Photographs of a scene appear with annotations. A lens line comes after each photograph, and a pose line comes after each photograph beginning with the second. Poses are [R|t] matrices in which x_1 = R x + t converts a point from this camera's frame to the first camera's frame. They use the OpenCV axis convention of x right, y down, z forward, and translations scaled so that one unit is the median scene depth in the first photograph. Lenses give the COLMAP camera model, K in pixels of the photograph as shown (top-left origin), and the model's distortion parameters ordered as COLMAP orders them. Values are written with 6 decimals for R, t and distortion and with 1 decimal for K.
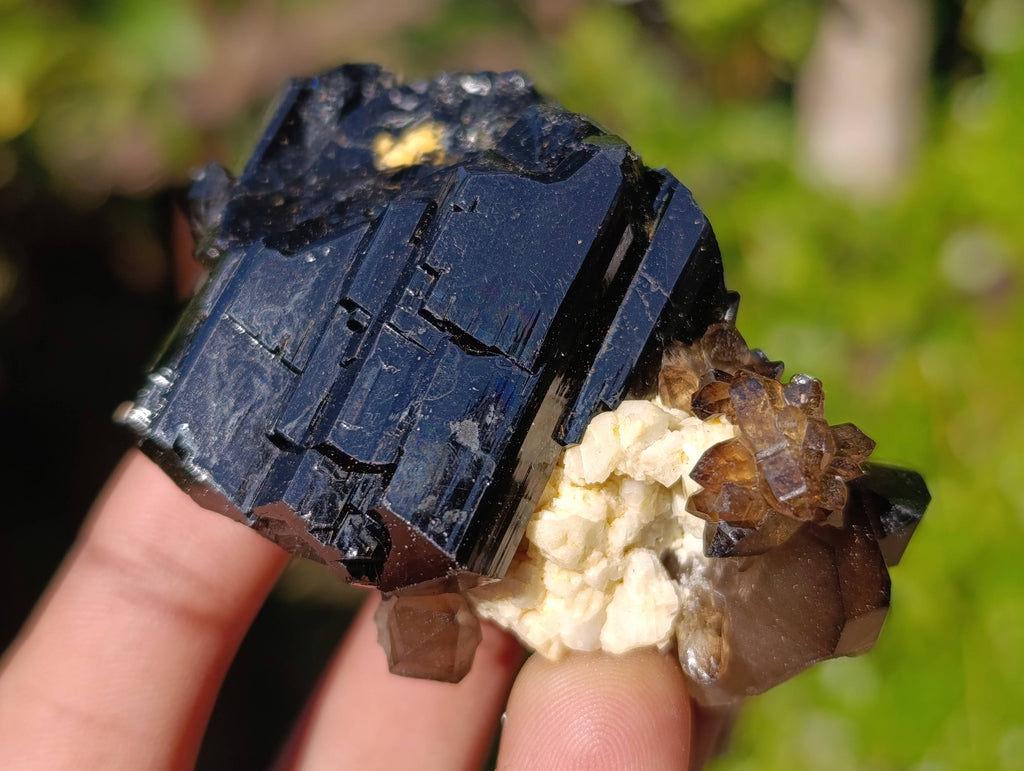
lens RADIAL K [[1534.0, 0, 511.4], [0, 1534.0, 384.8], [0, 0, 1]] dist [0.174262, 0.000000]
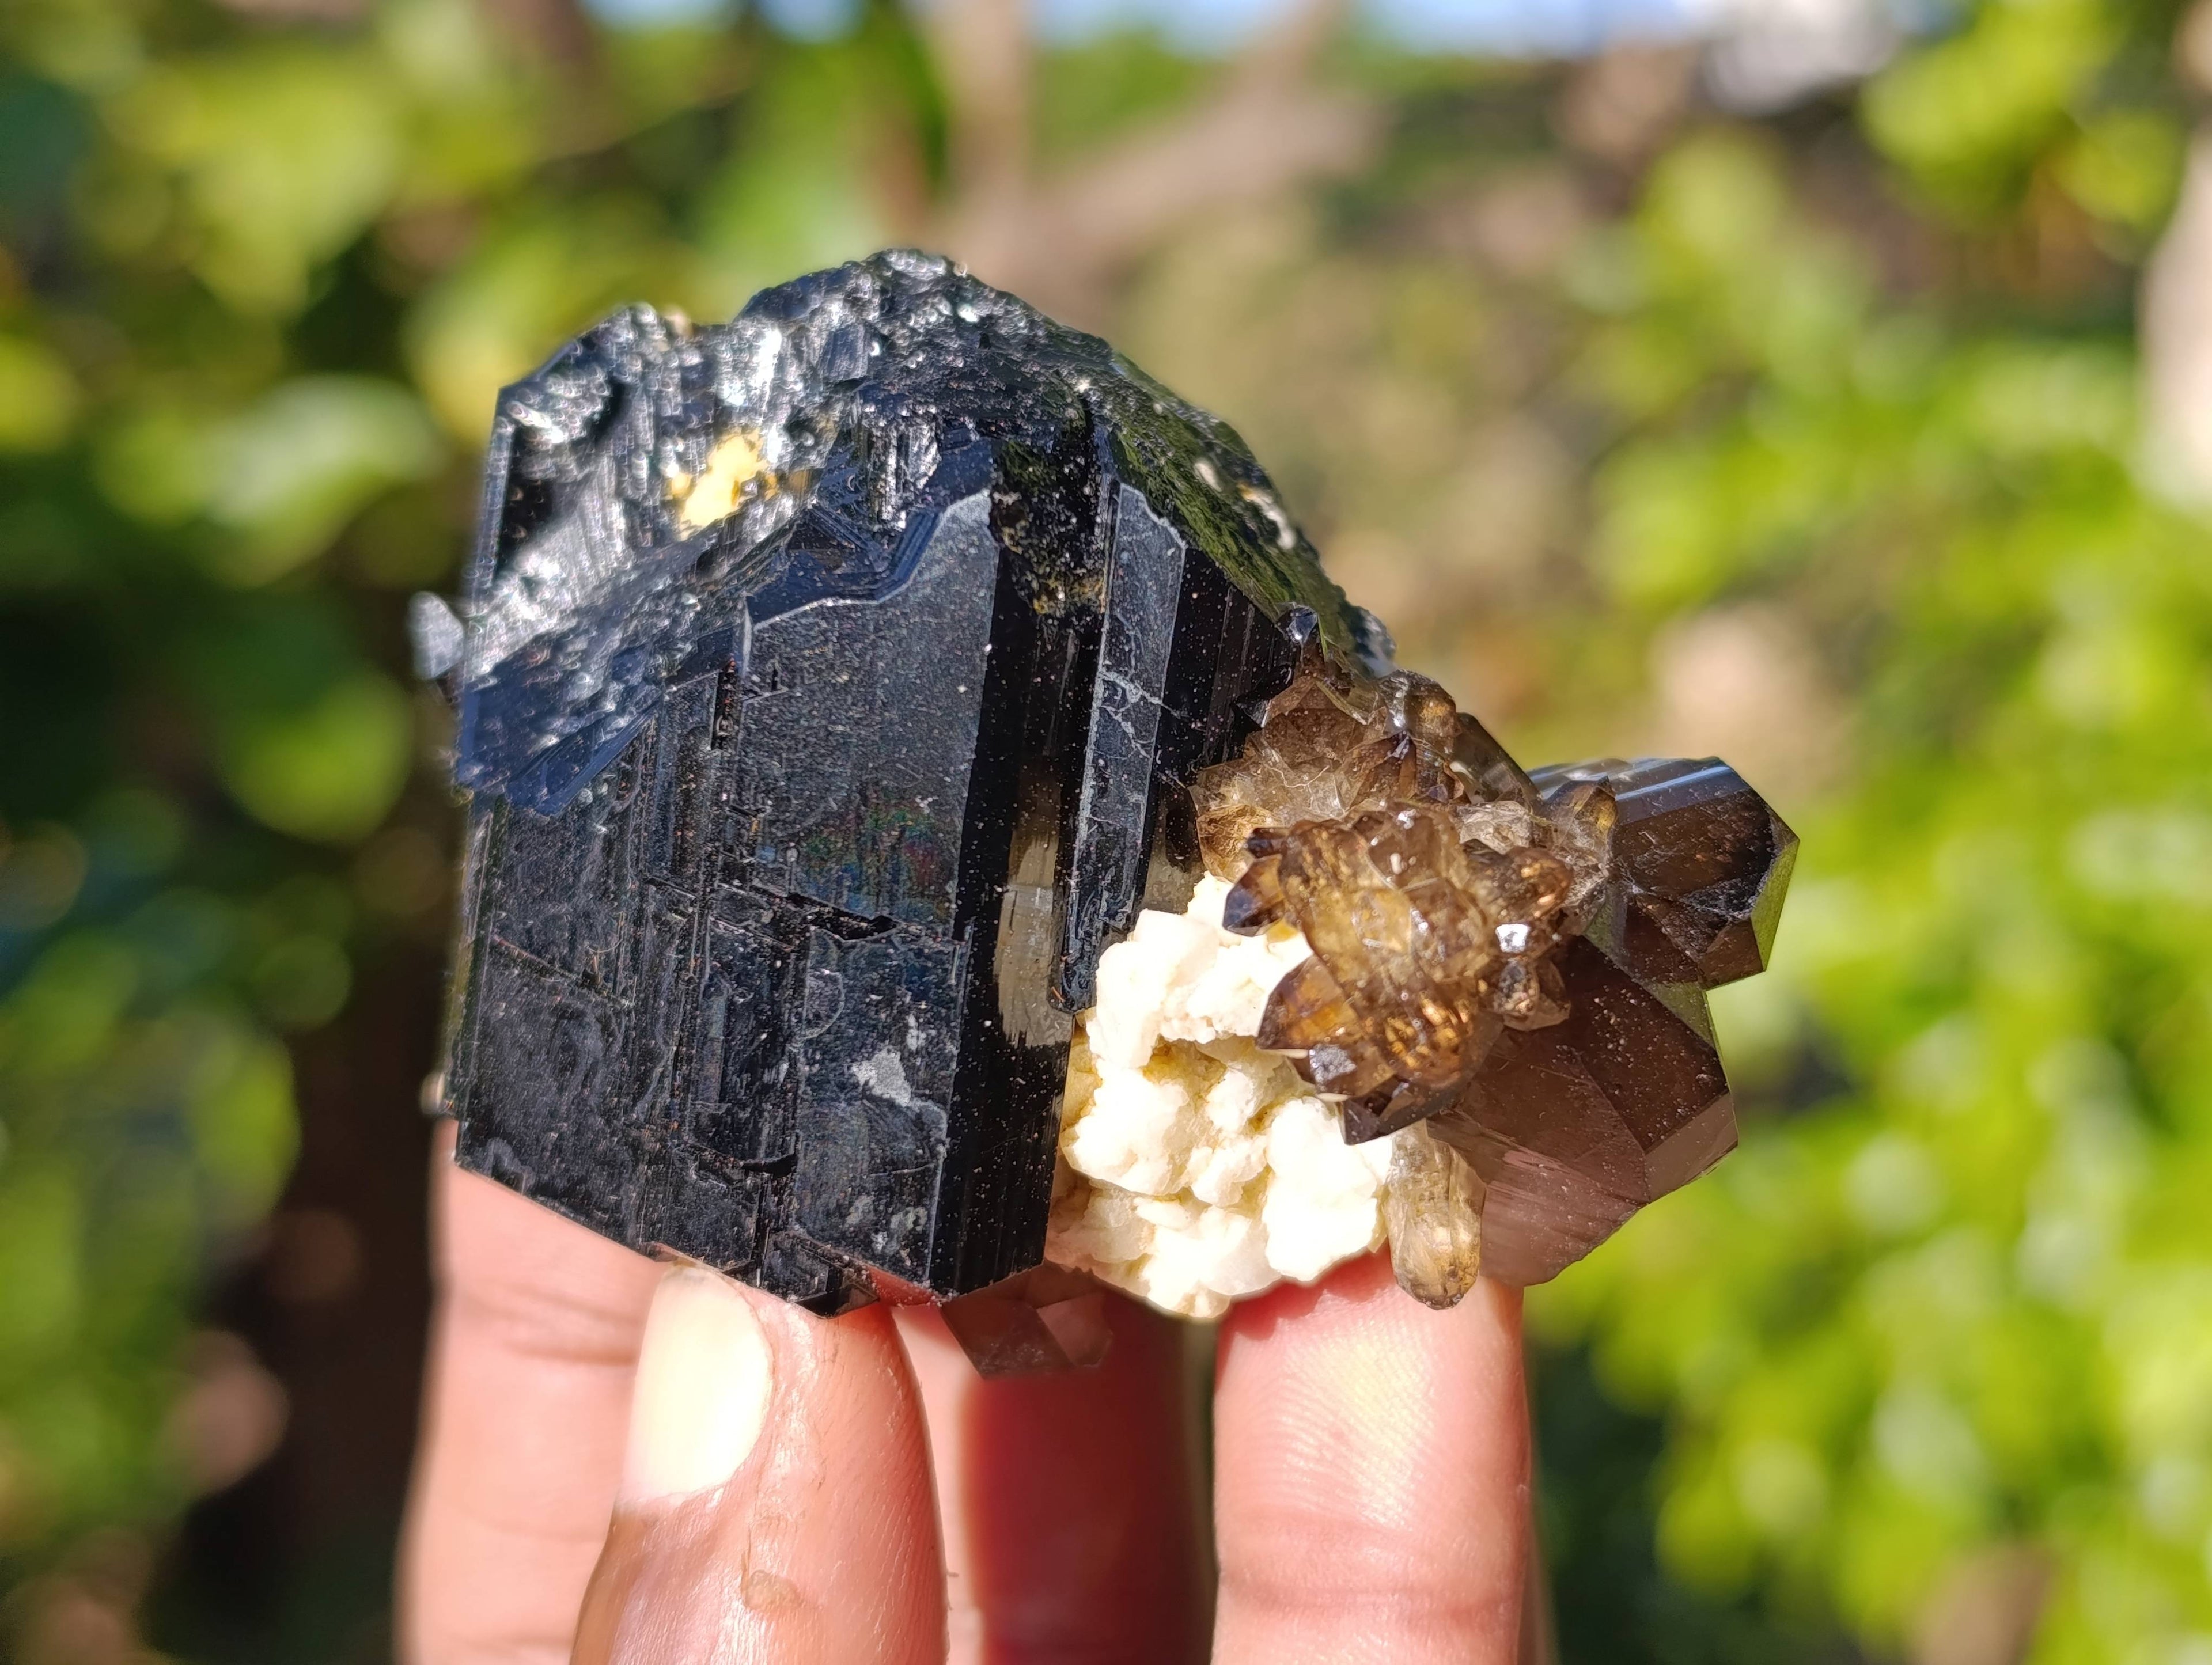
lens RADIAL K [[3313.4, 0, 1113.6], [0, 3313.4, 834.5], [0, 0, 1]] dist [0.174262, 0.000000]
pose [[0.916938, -0.289626, -0.274484, 0.409309], [0.351642, 0.911636, 0.212763, -0.280374], [0.188608, -0.291610, 0.937758, -0.140814]]
